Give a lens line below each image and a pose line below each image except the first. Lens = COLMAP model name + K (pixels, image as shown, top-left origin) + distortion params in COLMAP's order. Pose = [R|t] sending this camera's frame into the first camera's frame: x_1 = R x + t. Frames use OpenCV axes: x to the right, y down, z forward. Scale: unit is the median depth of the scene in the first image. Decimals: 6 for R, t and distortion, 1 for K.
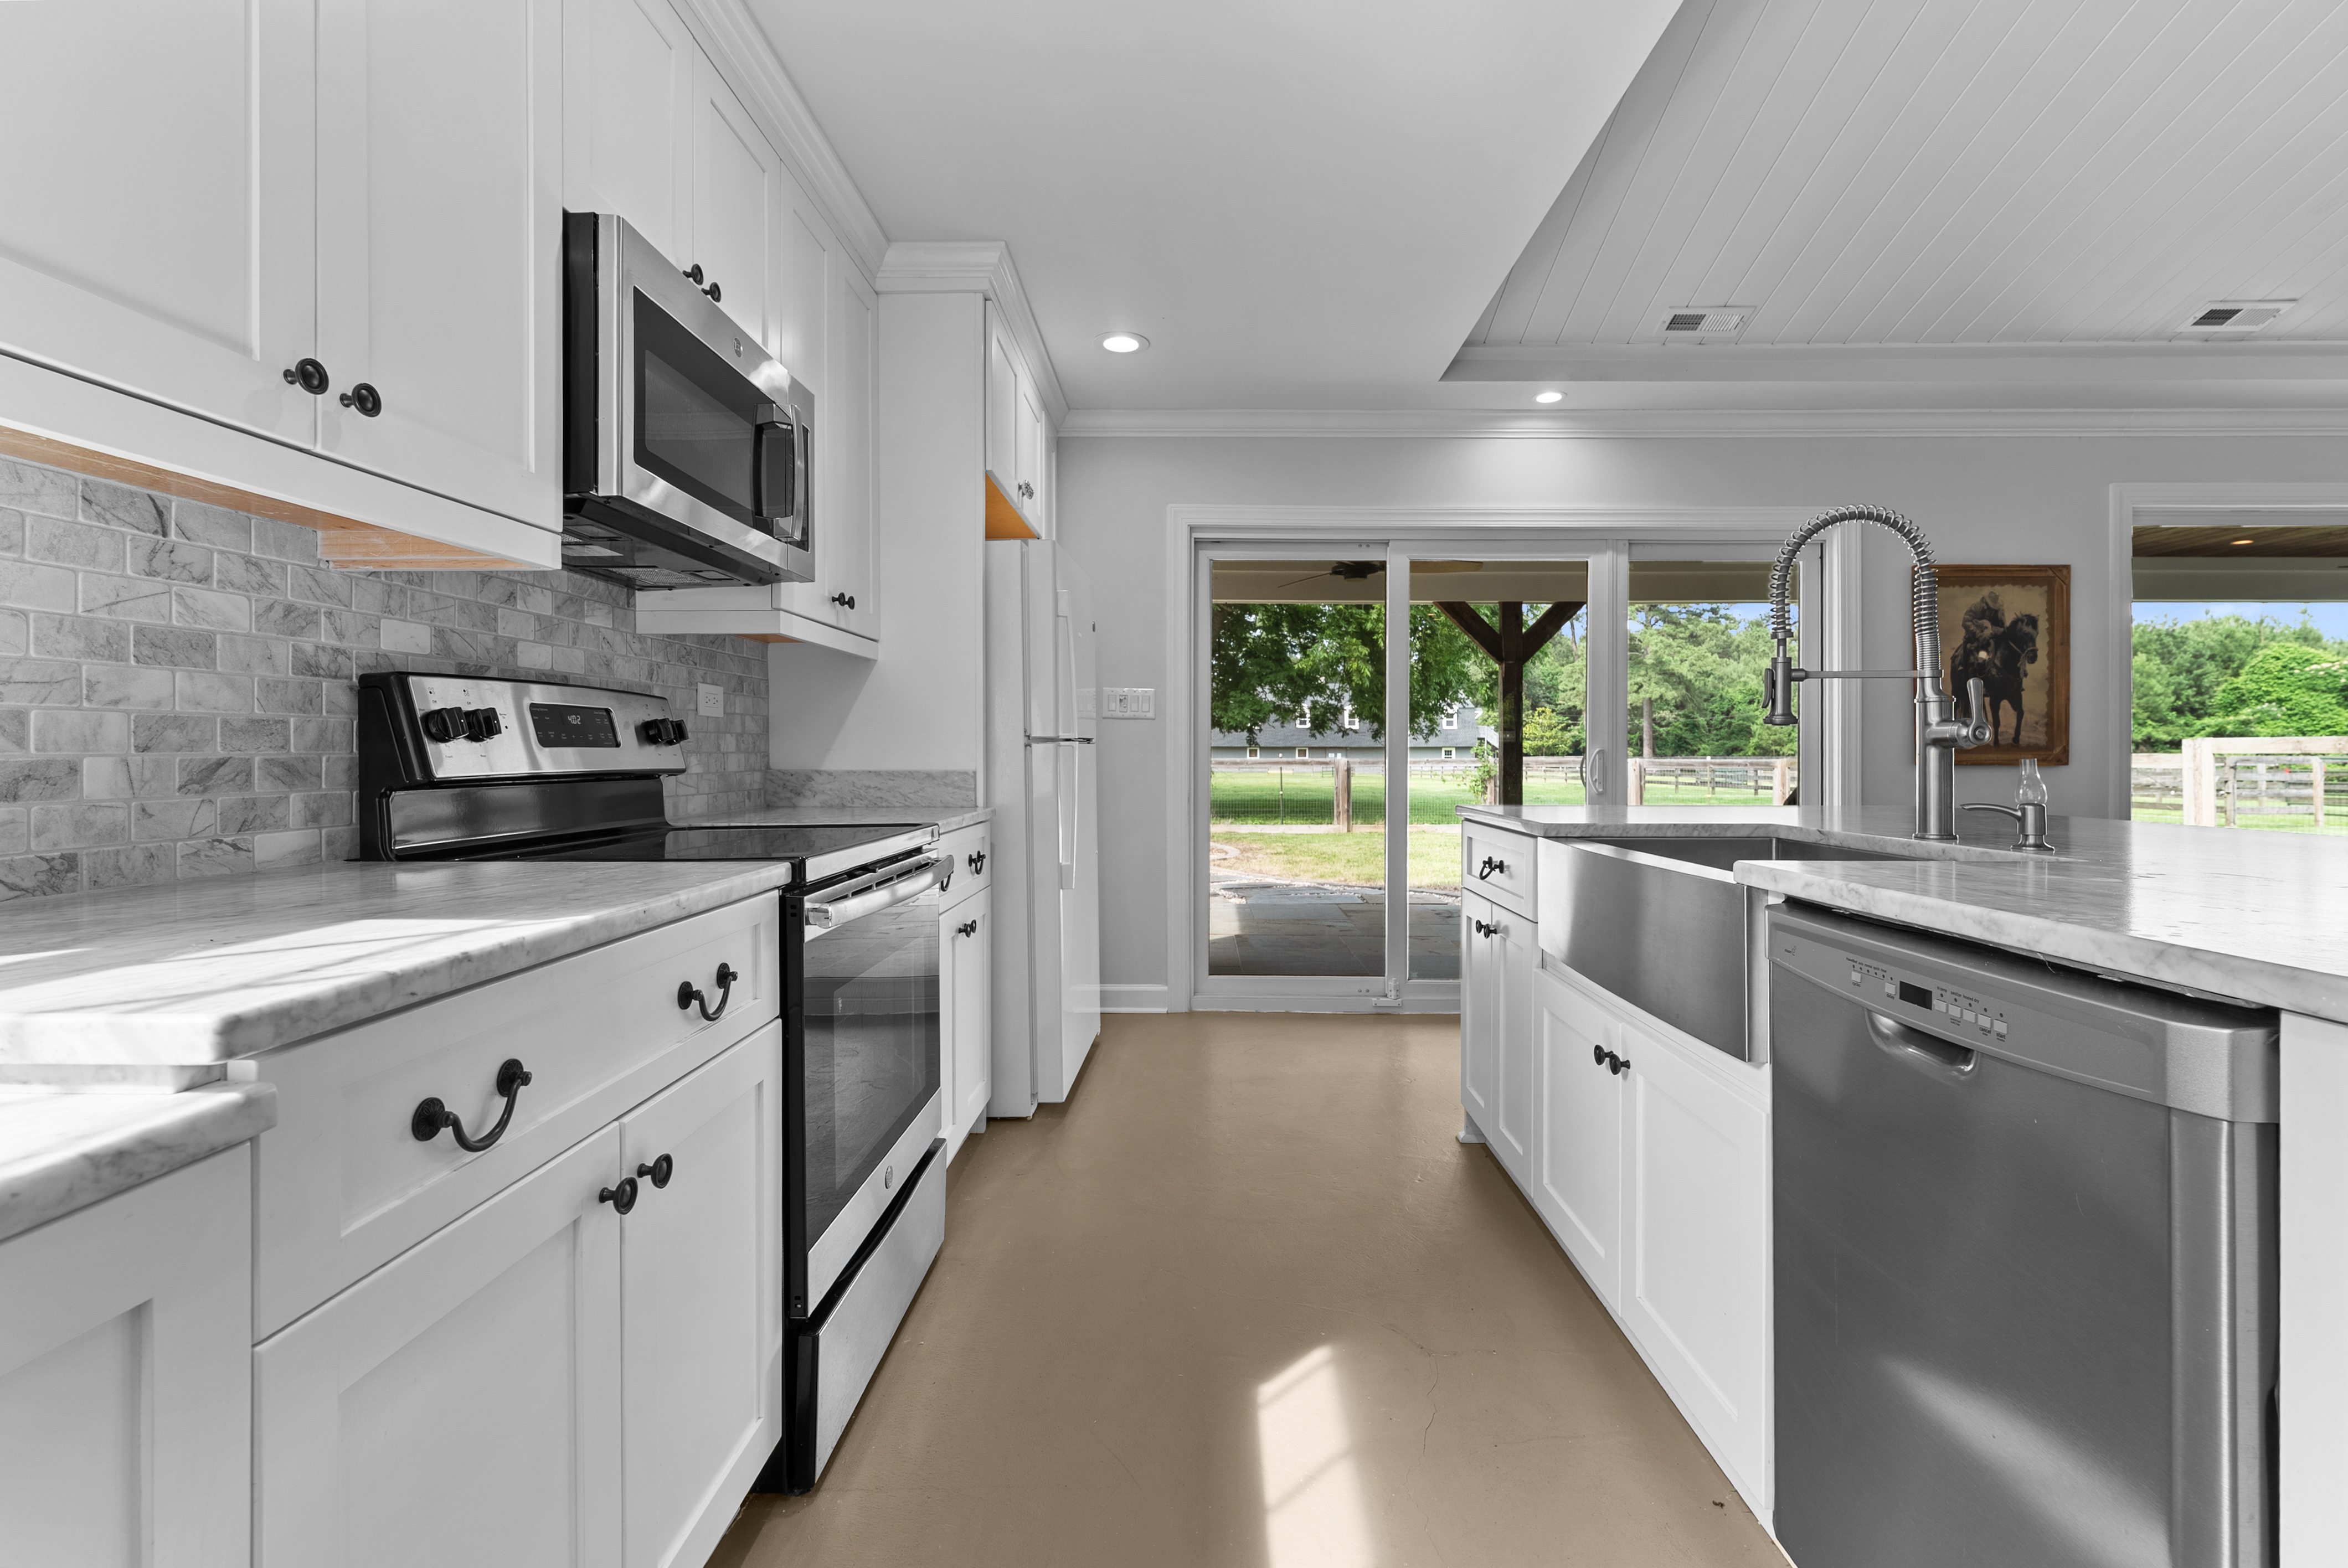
lens RADIAL K [[1059.6, 0, 1185.3], [0, 1059.6, 750.3], [0, 0, 1]] dist [0.004920, -0.001548]
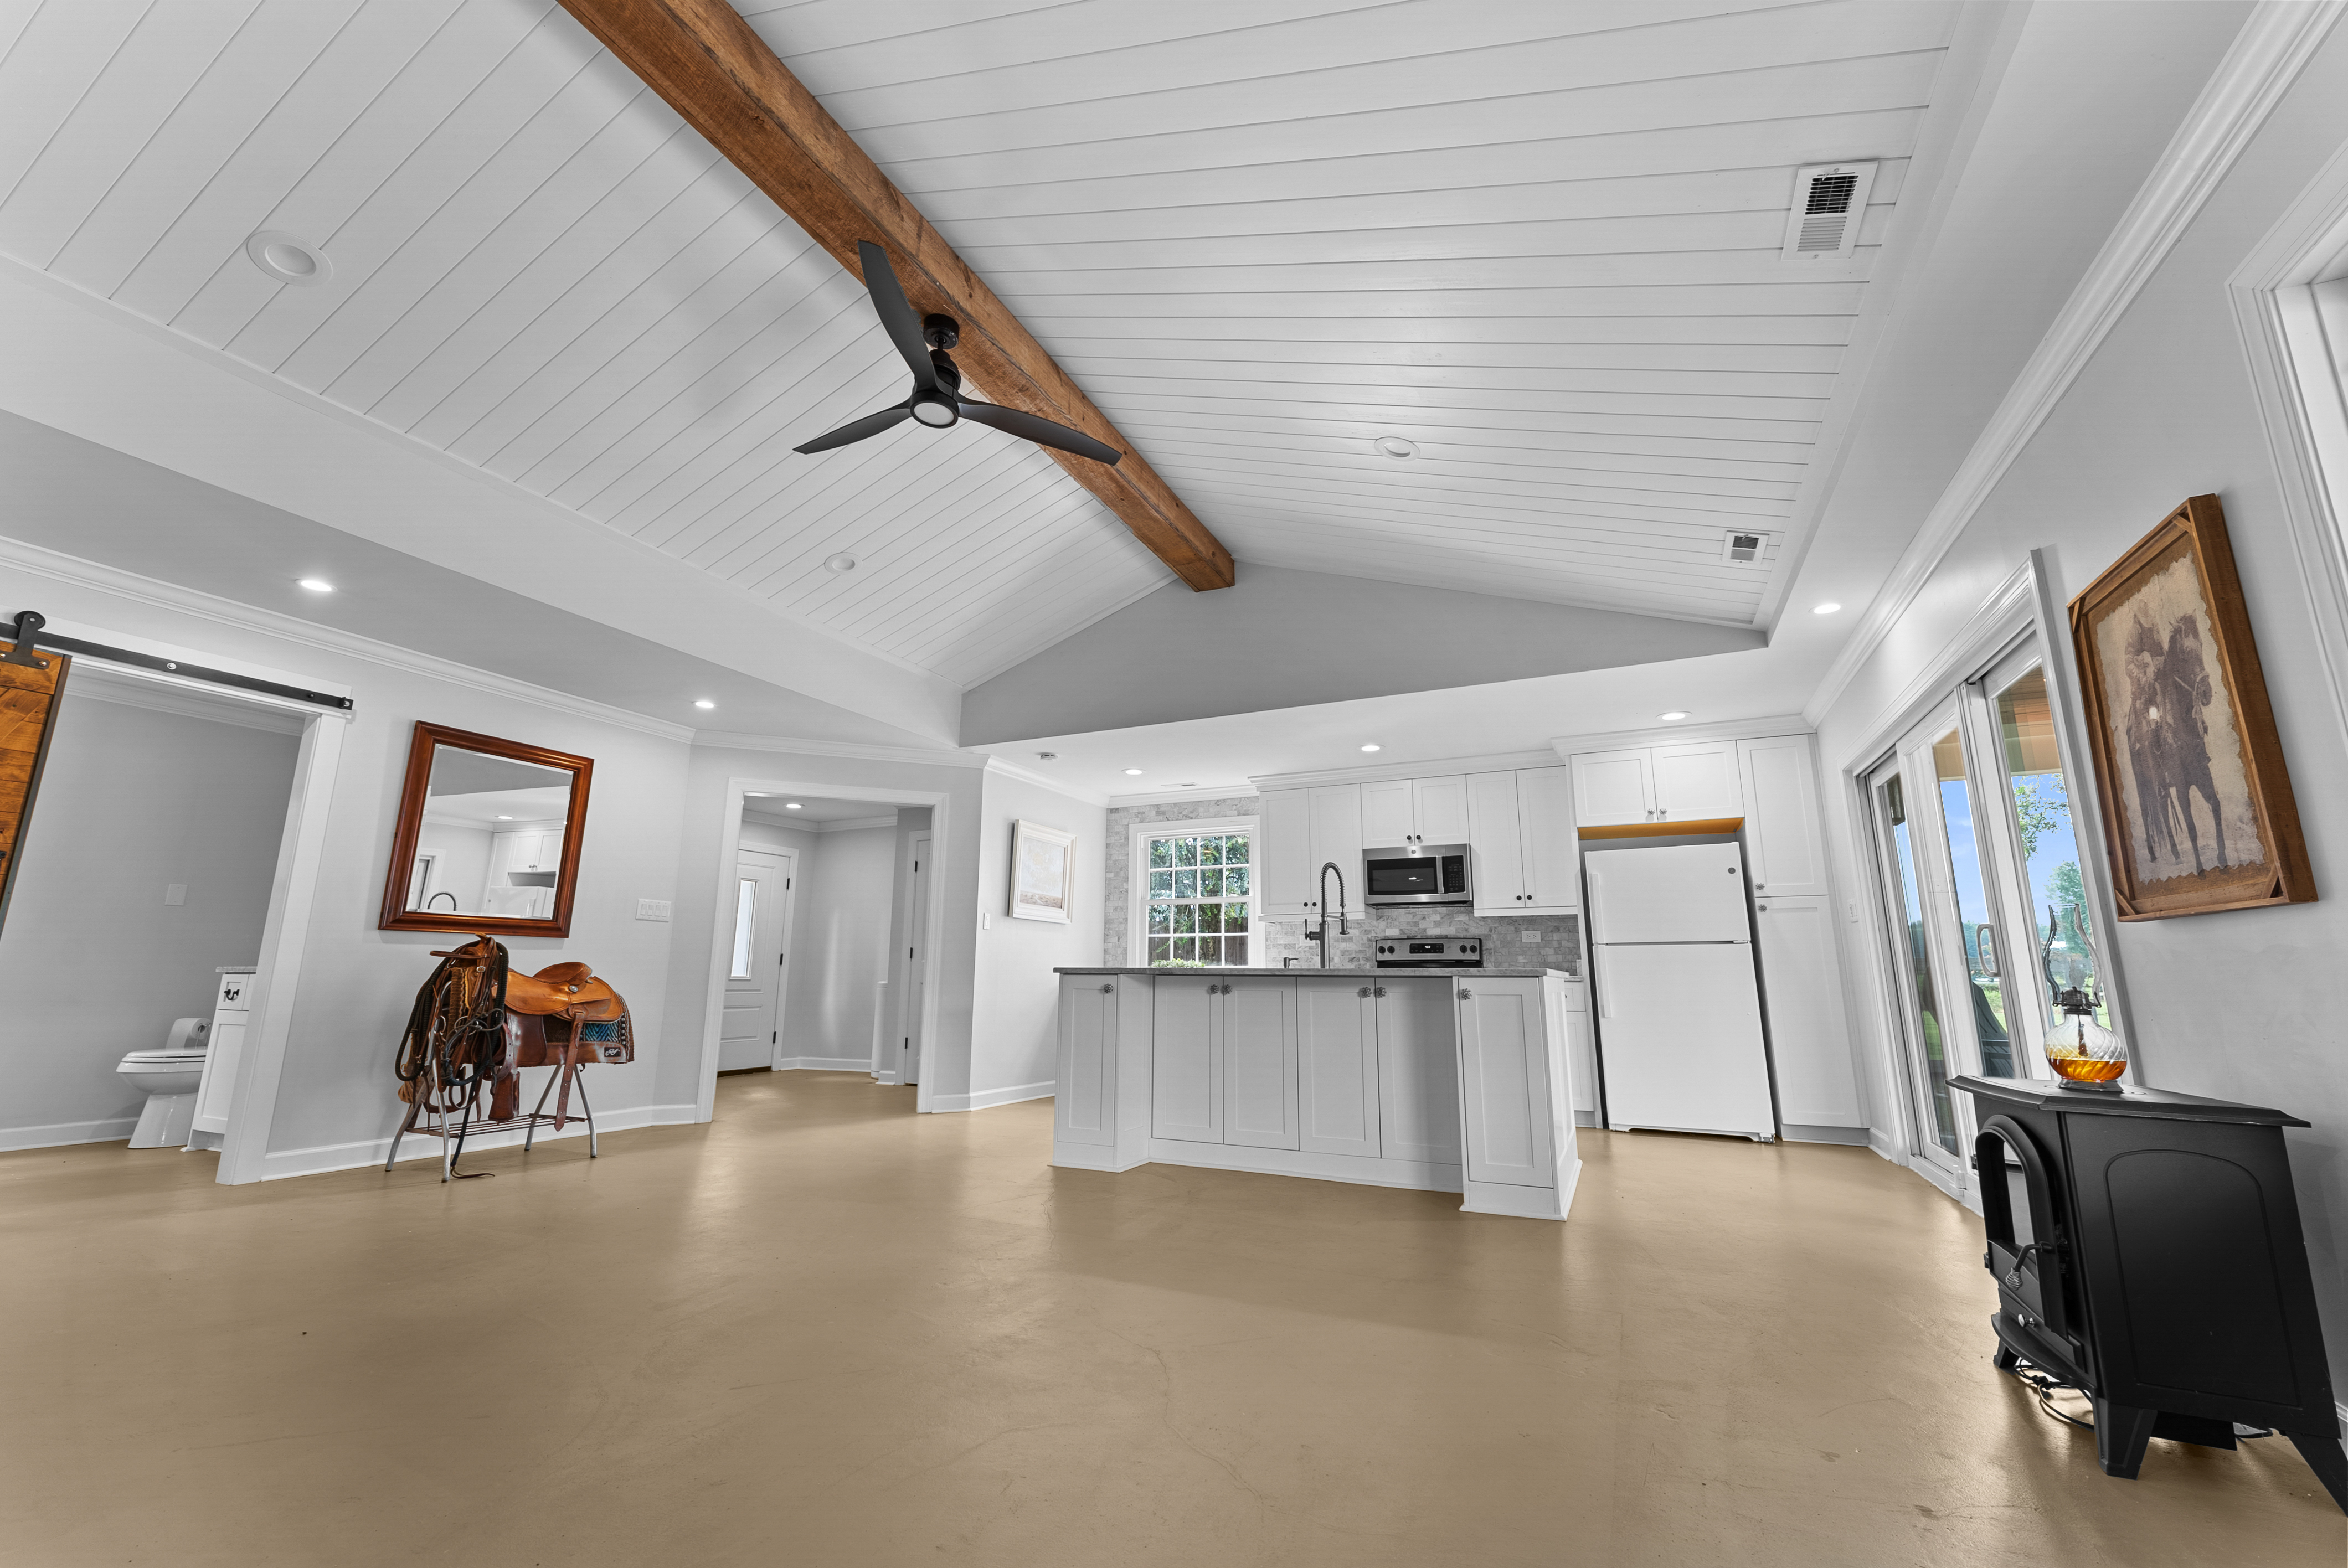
lens RADIAL K [[955.9, 0, 1176.0], [0, 955.9, 786.6], [0, 0, 1]] dist [-0.005623, 0.000986]
pose [[-0.422721, -0.185182, -0.887138, 3.151816], [-0.004971, 0.979360, -0.202063, 0.112969], [0.906246, -0.081006, -0.414917, 1.667158]]
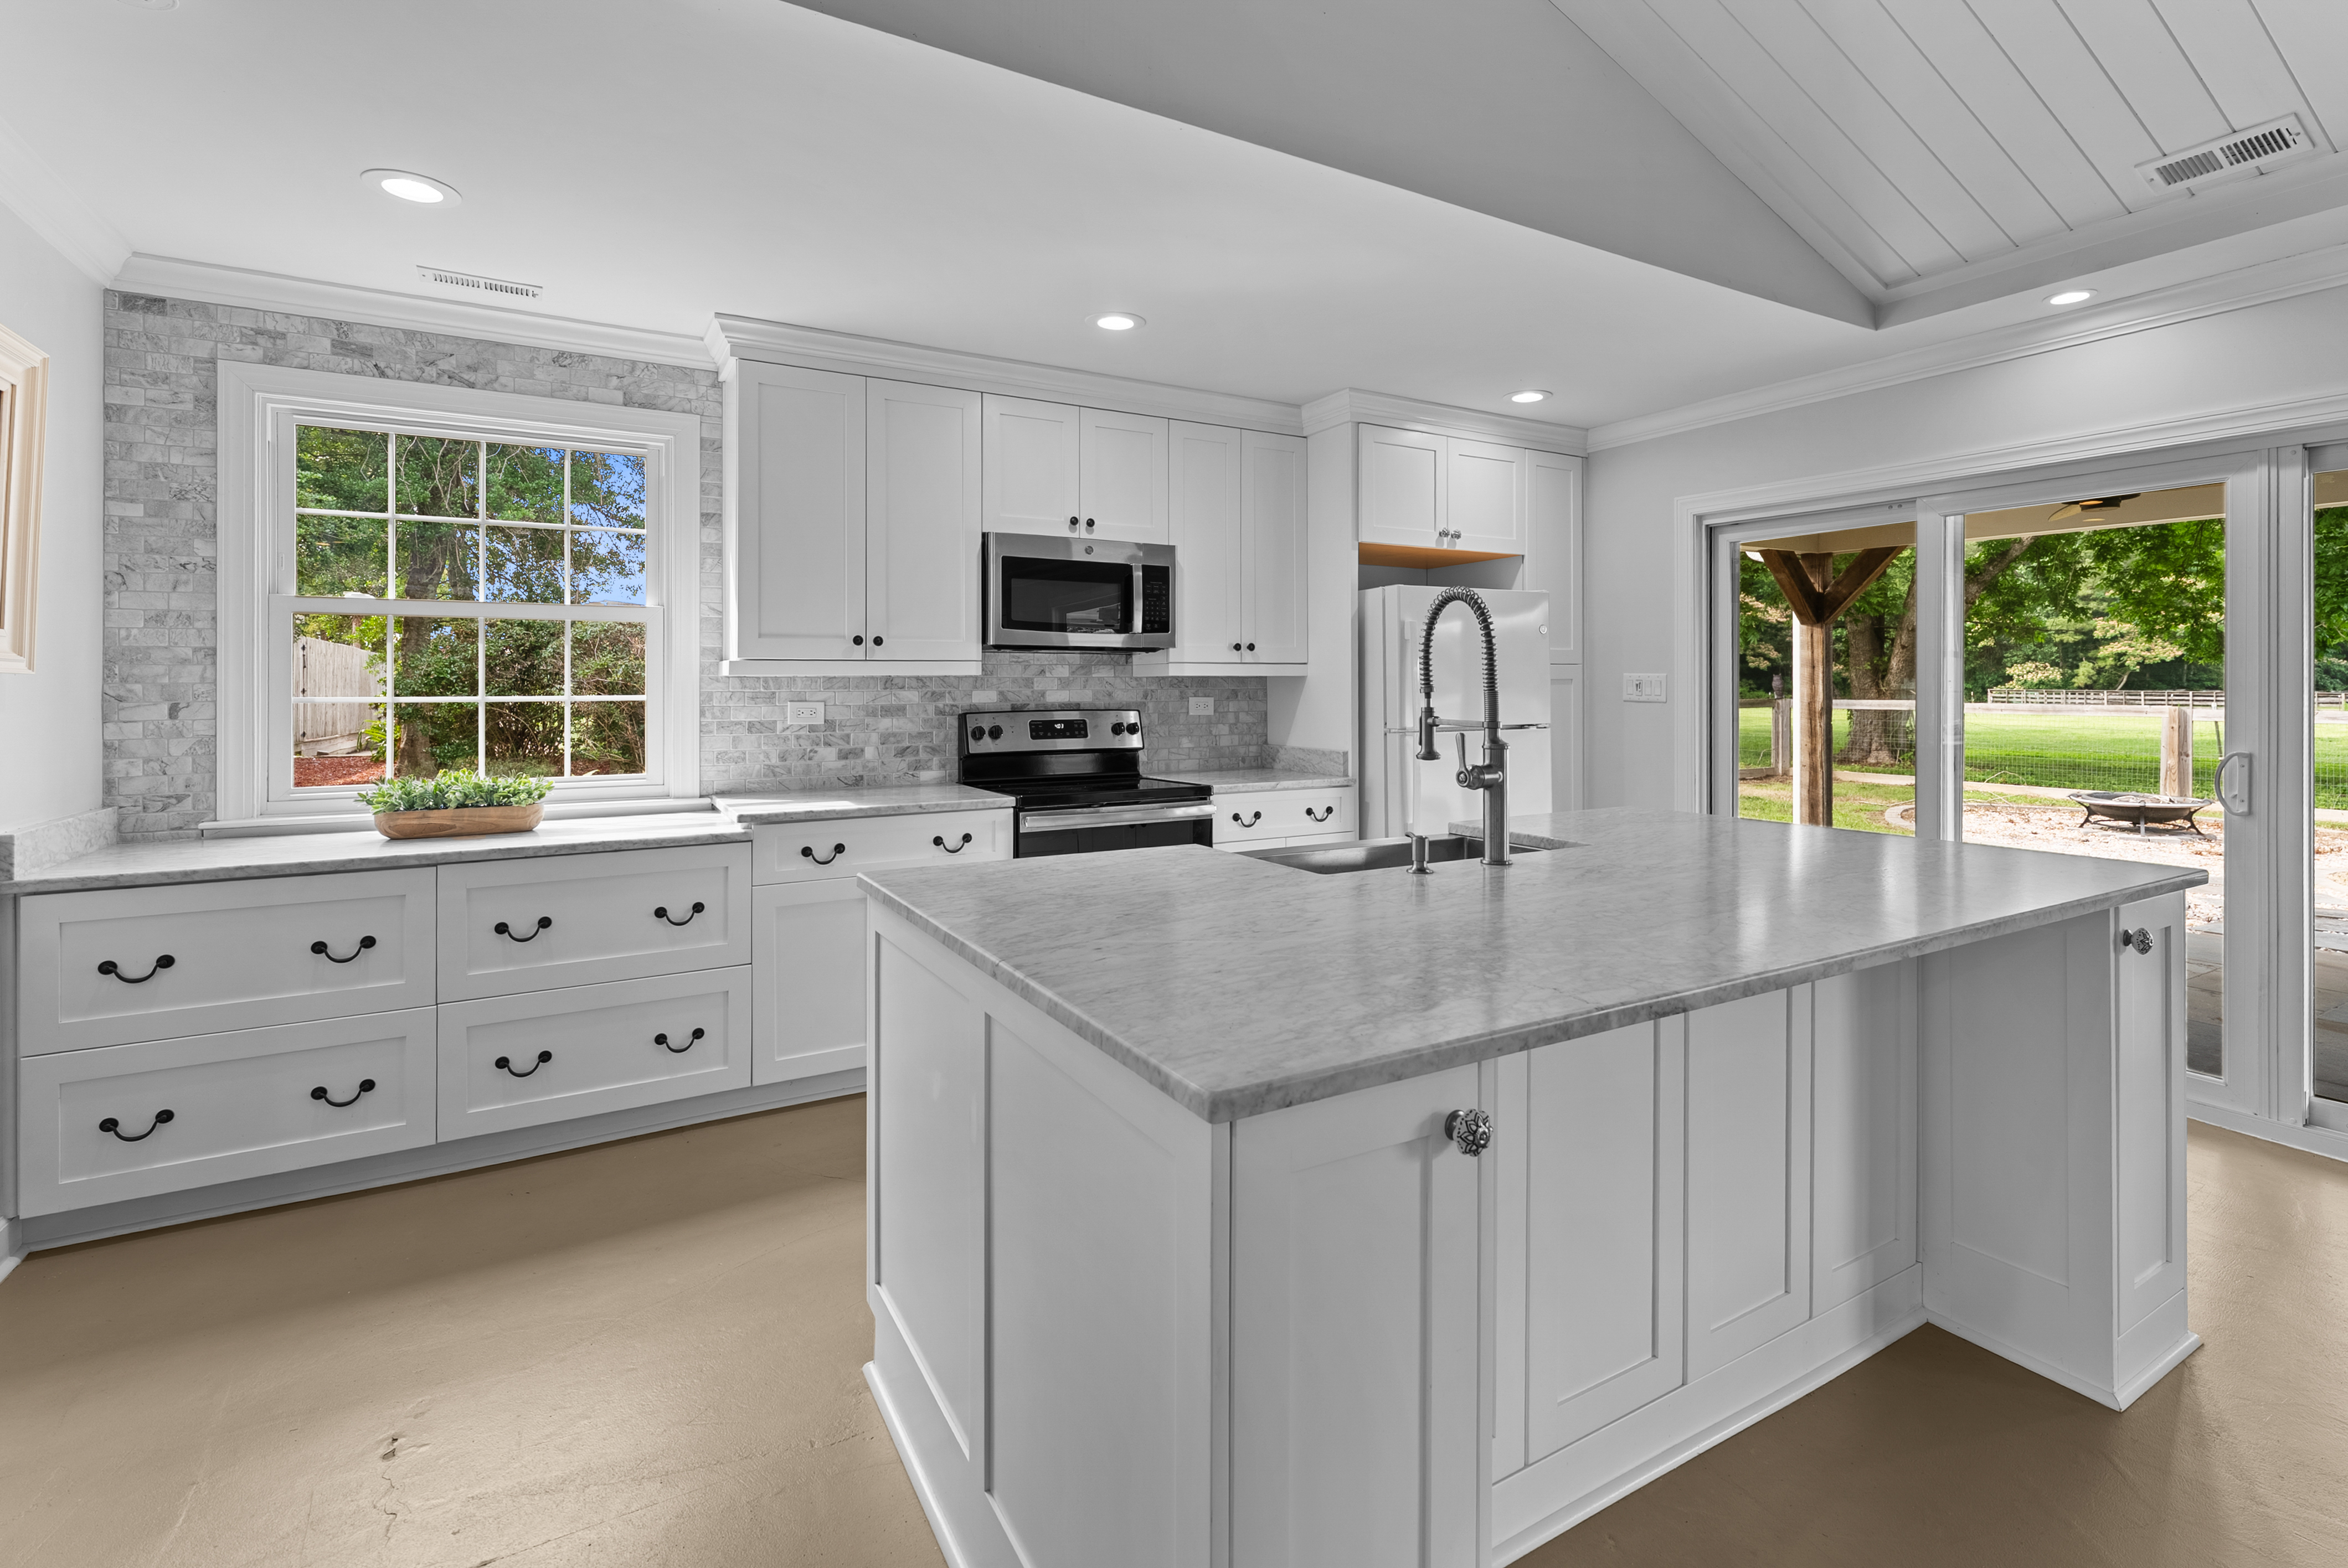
lens RADIAL K [[1059.6, 0, 1173.4], [0, 1059.6, 683.2], [0, 0, 1]] dist [0.004920, -0.001548]
pose [[0.512016, -0.005368, -0.858959, 1.420817], [0.005522, 0.999980, -0.002958, -0.108040], [0.858958, -0.003228, 0.512036, 0.070246]]
